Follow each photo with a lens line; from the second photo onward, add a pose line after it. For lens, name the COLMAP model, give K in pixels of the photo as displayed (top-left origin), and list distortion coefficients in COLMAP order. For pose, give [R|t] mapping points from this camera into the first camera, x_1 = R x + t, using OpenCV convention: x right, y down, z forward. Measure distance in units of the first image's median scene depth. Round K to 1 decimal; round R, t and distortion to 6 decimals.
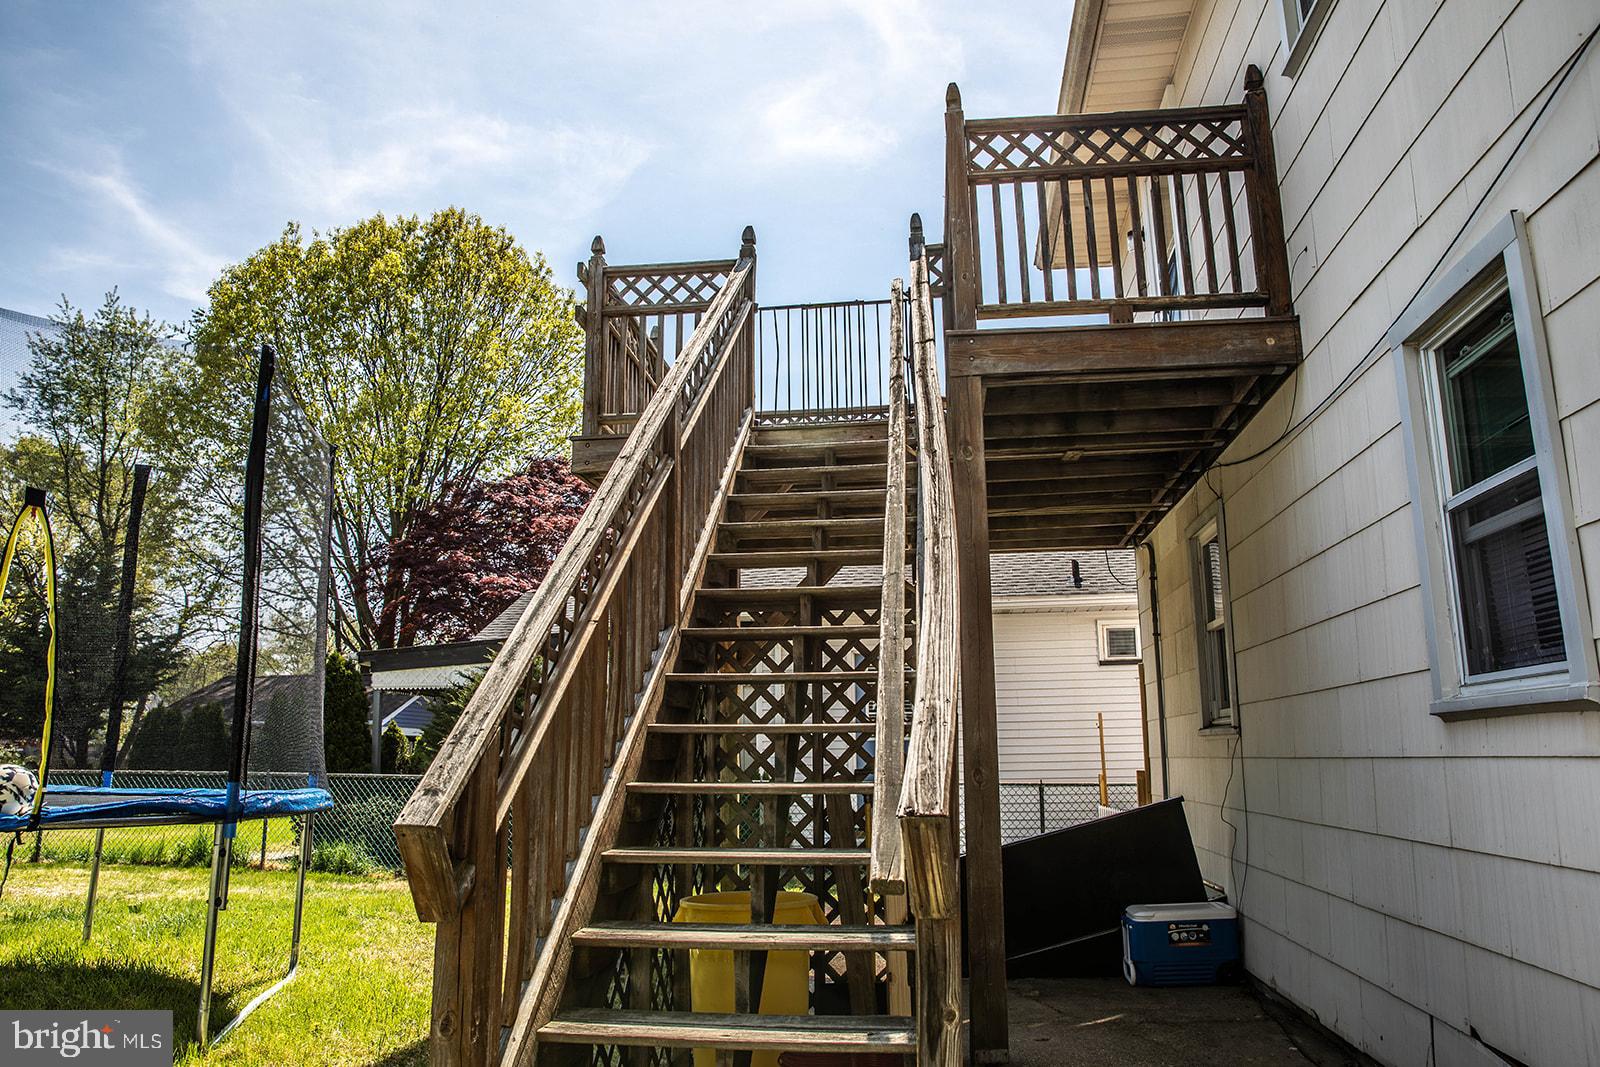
lens RADIAL K [[1097.0, 0, 800.0], [0, 1097.0, 533.5], [0, 0, 1]] dist [0.010397, -0.000597]
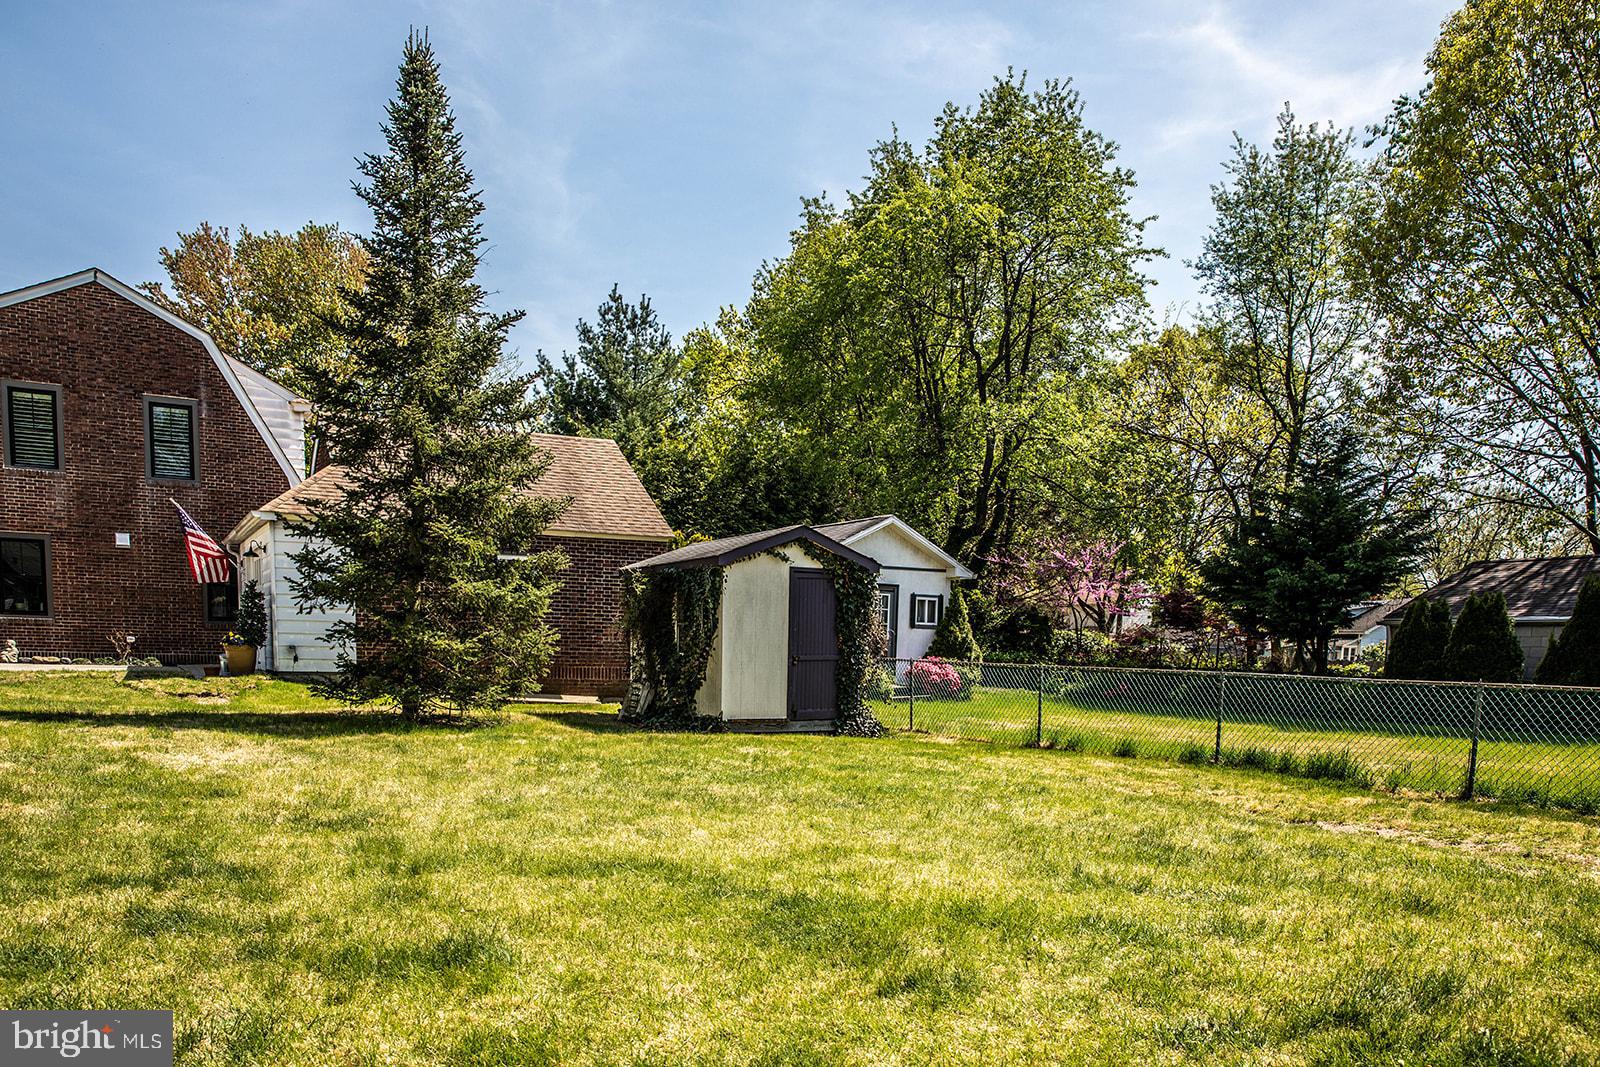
lens RADIAL K [[1097.0, 0, 800.0], [0, 1097.0, 533.5], [0, 0, 1]] dist [0.010397, -0.000597]
pose [[0.673834, -0.099058, -0.732213, -0.292782], [0.158129, 0.987346, 0.011948, 0.027156], [0.721764, -0.123835, 0.680971, 0.128268]]
